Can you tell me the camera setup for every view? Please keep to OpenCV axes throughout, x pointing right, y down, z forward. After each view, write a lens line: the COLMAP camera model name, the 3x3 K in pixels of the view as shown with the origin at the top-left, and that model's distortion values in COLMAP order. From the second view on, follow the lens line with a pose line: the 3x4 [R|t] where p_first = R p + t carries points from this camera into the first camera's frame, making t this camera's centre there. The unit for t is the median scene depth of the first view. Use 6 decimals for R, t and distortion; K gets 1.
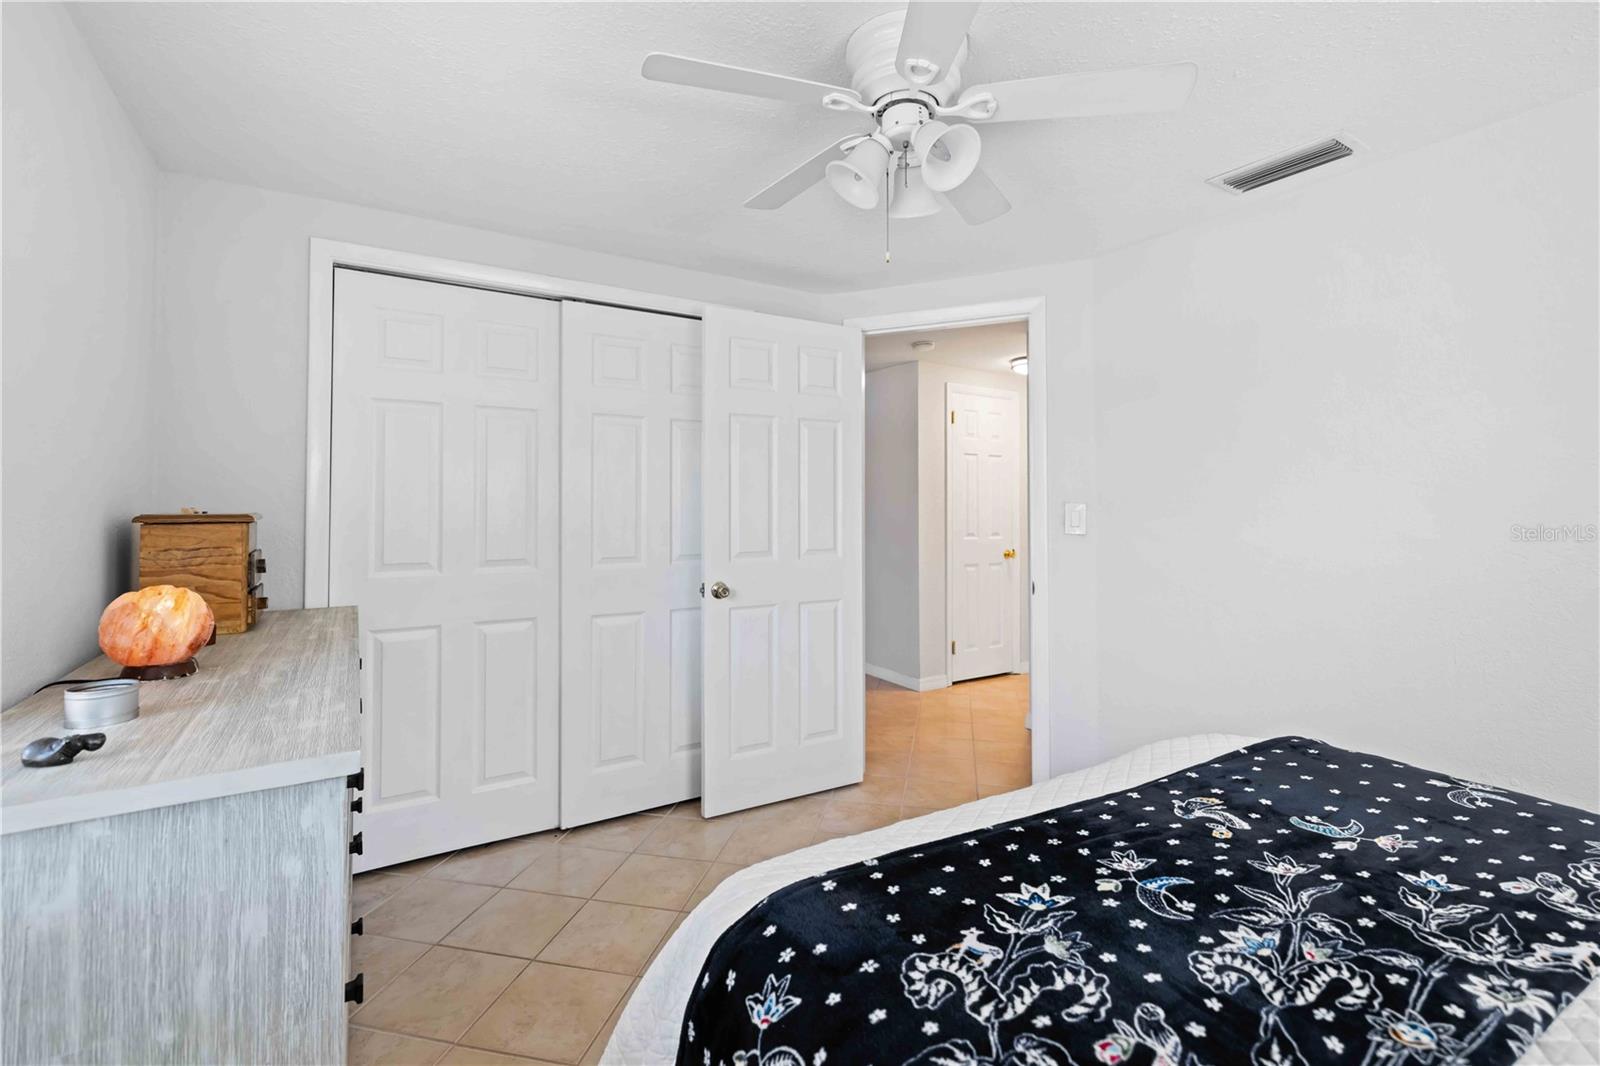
lens RADIAL K [[703.6, 0, 799.3], [0, 703.6, 488.8], [0, 0, 1]] dist [0.003106, -0.000164]
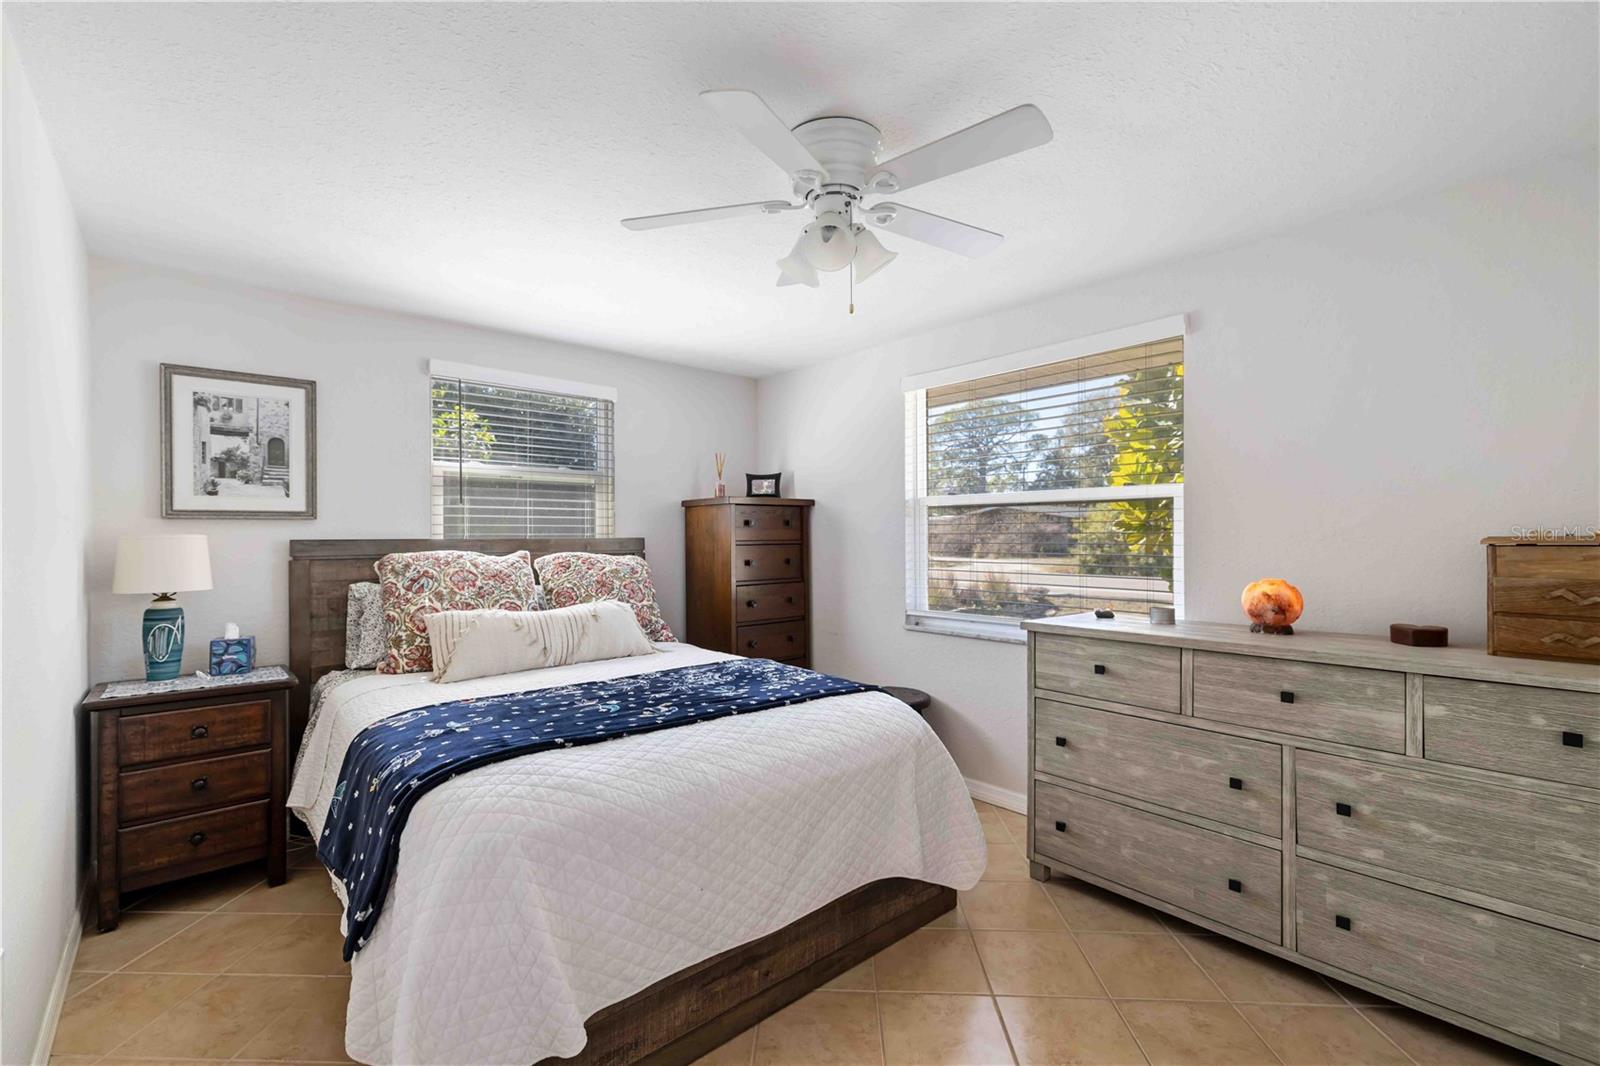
lens RADIAL K [[690.5, 0, 798.1], [0, 690.5, 534.3], [0, 0, 1]] dist [0.002069, 0.000691]
pose [[-0.986827, 0.004116, -0.161725, 0.642728], [0.008475, 0.999619, -0.026274, 0.096140], [0.161555, -0.027299, -0.986486, 3.414330]]
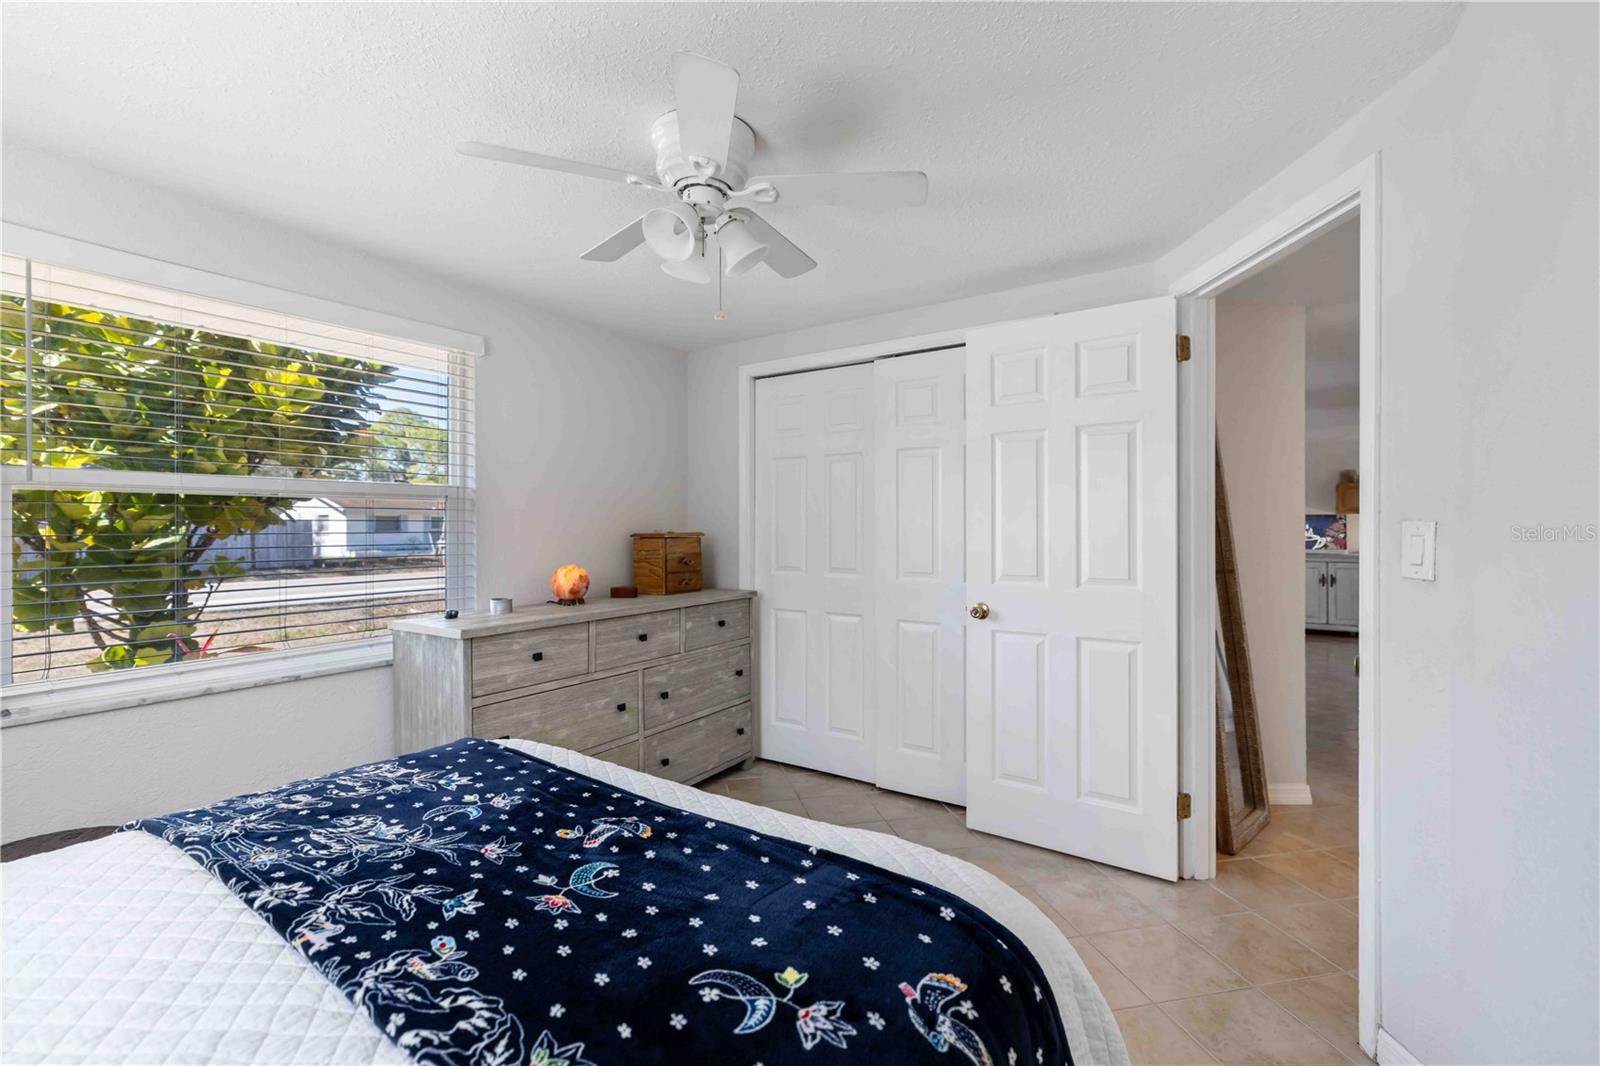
lens RADIAL K [[692.0, 0, 798.1], [0, 692.0, 527.9], [0, 0, 1]] dist [-0.000035, 0.000292]
pose [[0.415669, -0.001274, -0.909515, 2.015694], [0.027951, 0.999545, 0.011374, 0.019550], [0.909086, -0.030150, 0.415516, 1.051564]]
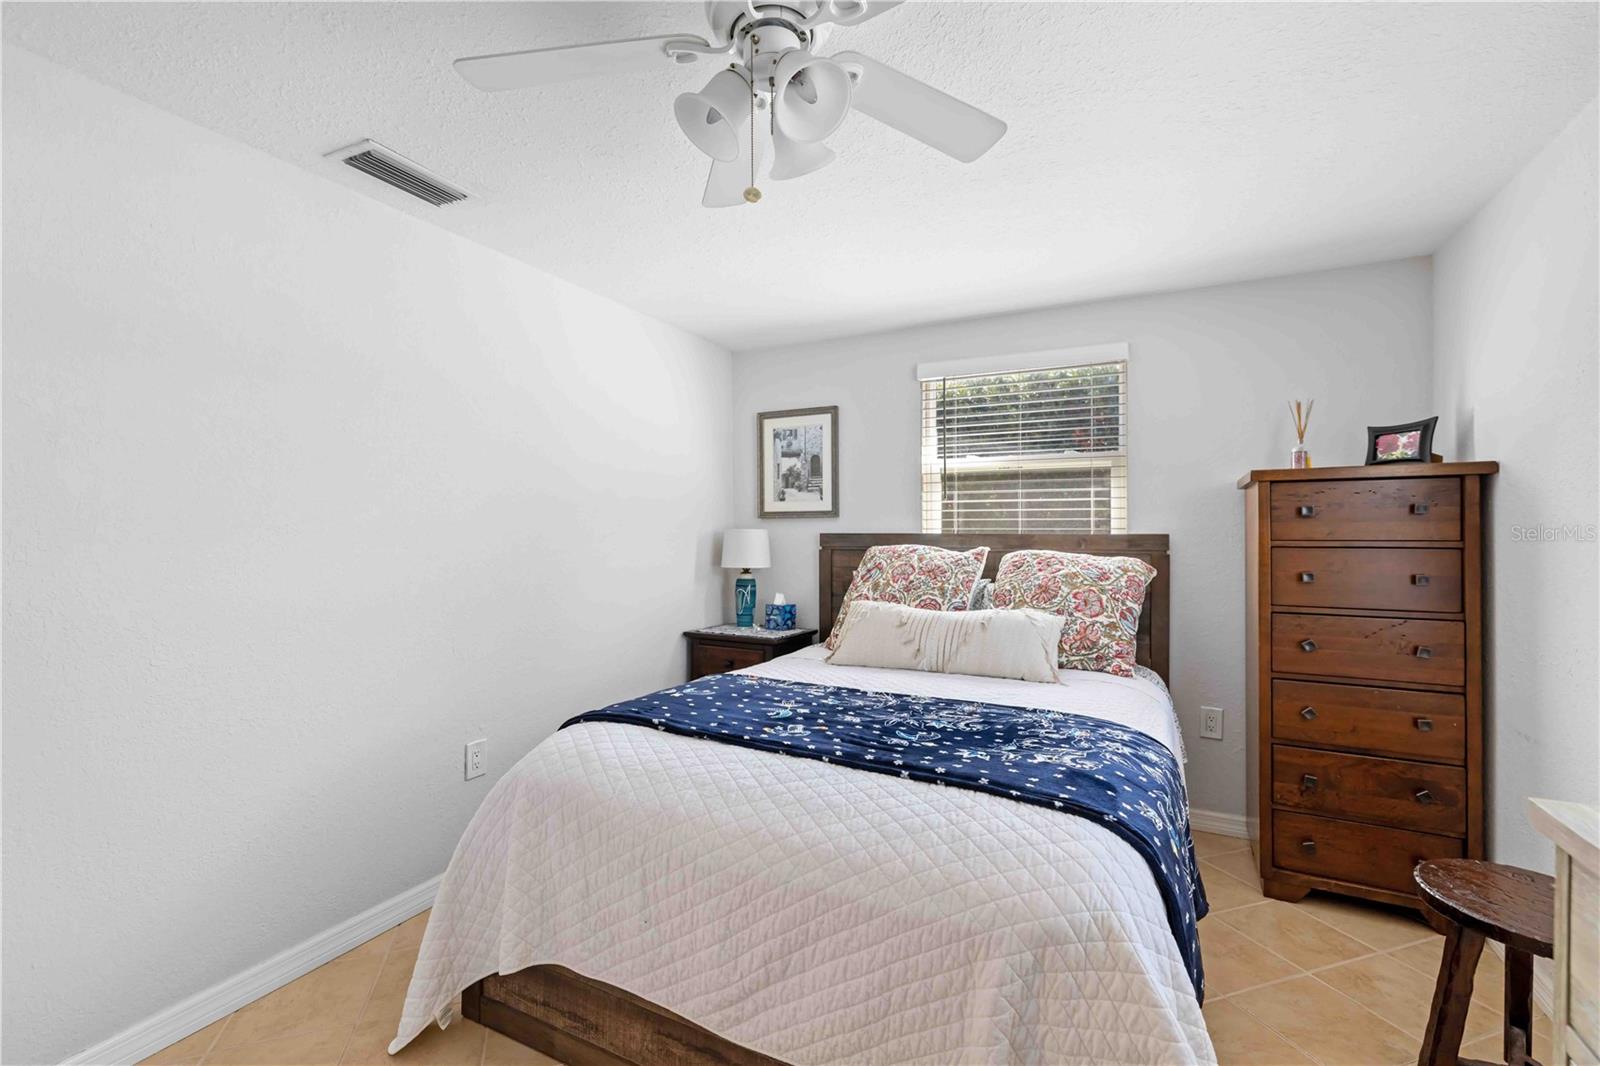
lens RADIAL K [[690.5, 0, 798.1], [0, 690.5, 534.3], [0, 0, 1]] dist [0.002069, 0.000691]
pose [[-0.513312, -0.003982, 0.858193, -0.876166], [-0.021768, 0.999728, -0.008382, 0.063974], [-0.857926, -0.022983, -0.513259, 2.202568]]
